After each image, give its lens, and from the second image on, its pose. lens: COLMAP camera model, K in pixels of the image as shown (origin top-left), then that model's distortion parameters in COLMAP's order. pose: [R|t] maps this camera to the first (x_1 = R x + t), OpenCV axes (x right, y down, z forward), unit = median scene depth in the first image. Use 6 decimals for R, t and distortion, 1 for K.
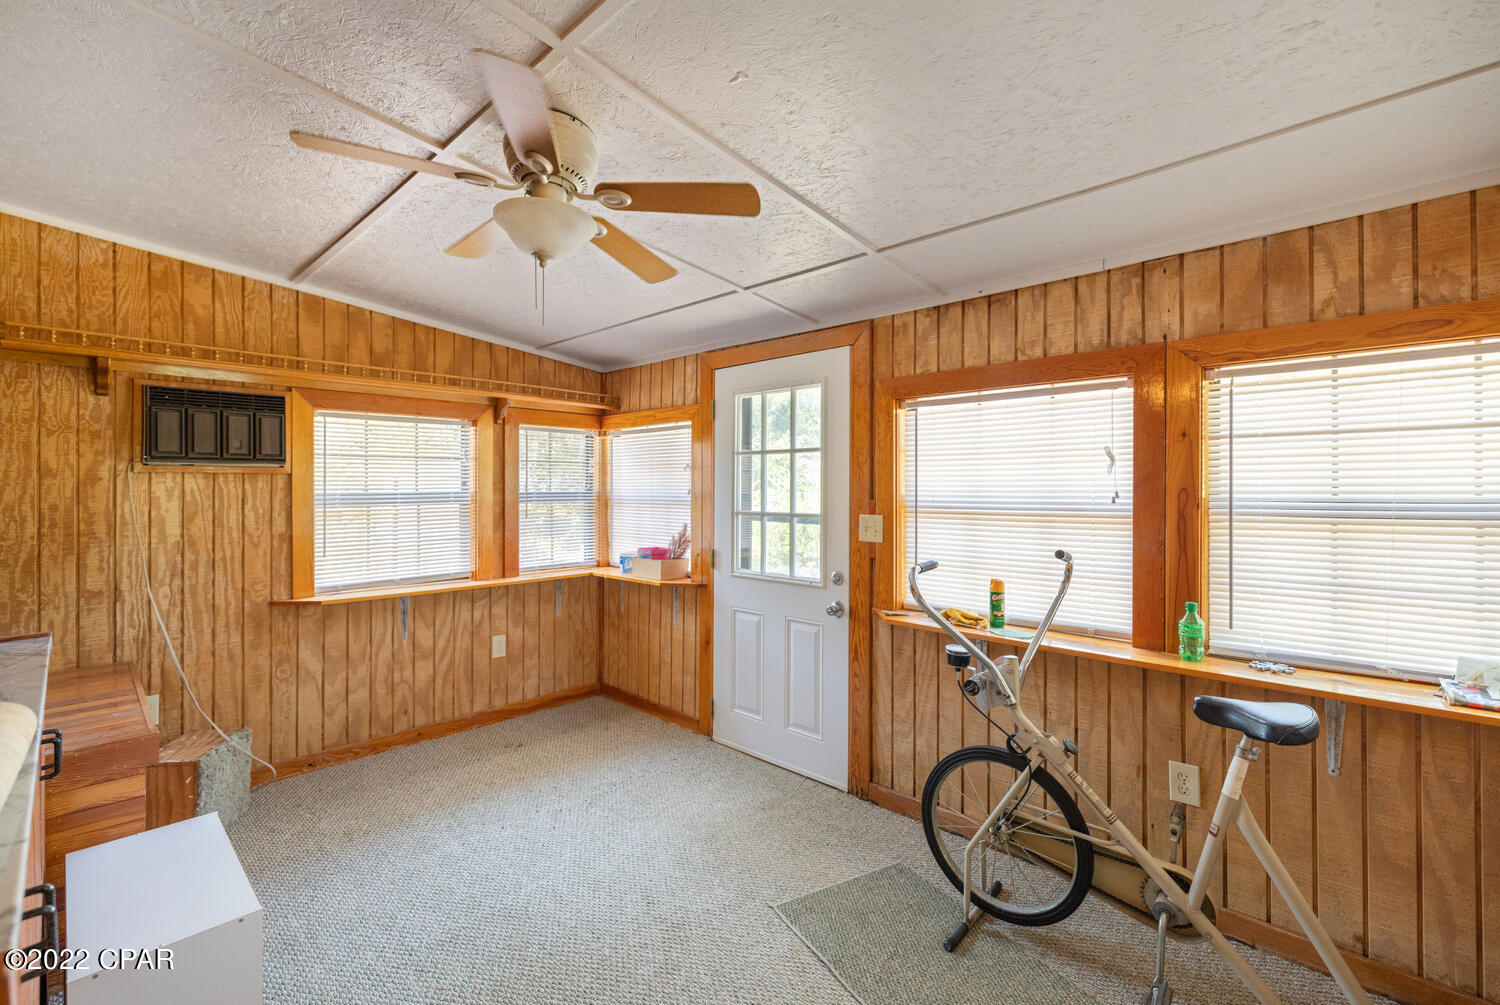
lens RADIAL K [[627.6, 0, 751.7], [0, 627.6, 498.9], [0, 0, 1]] dist [-0.000553, -0.000174]
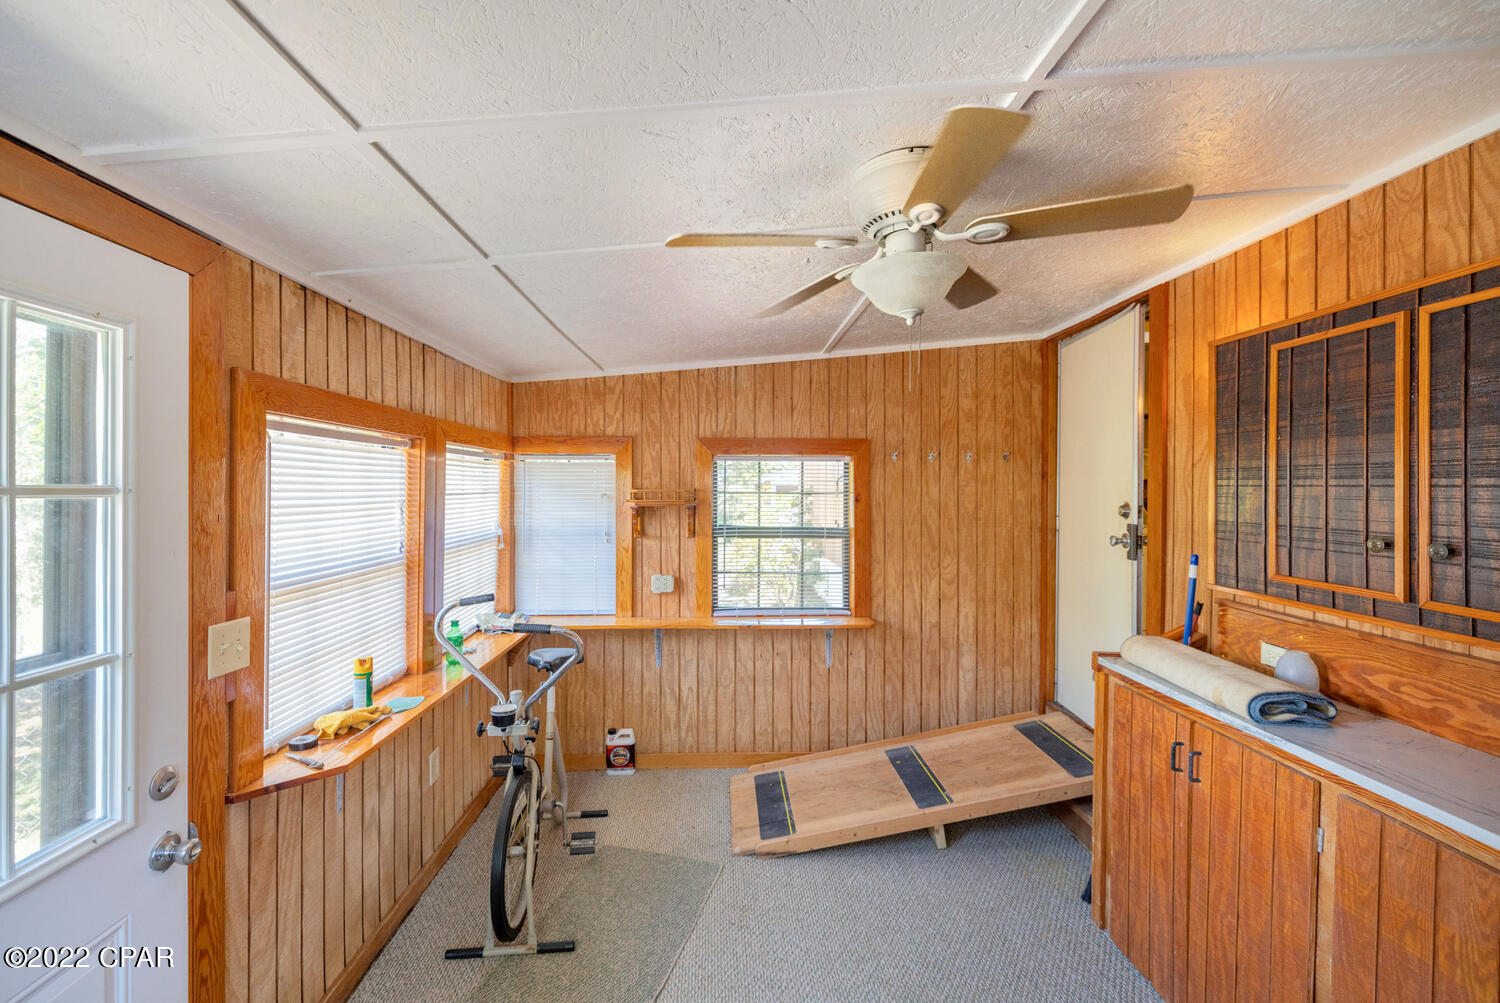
lens RADIAL K [[627.6, 0, 751.7], [0, 627.6, 497.9], [0, 0, 1]] dist [-0.000553, -0.000174]
pose [[-0.701347, -0.016124, 0.712638, -0.496751], [-0.003338, 0.999807, 0.019337, -0.090995], [-0.712812, 0.011184, -0.701266, 1.077118]]
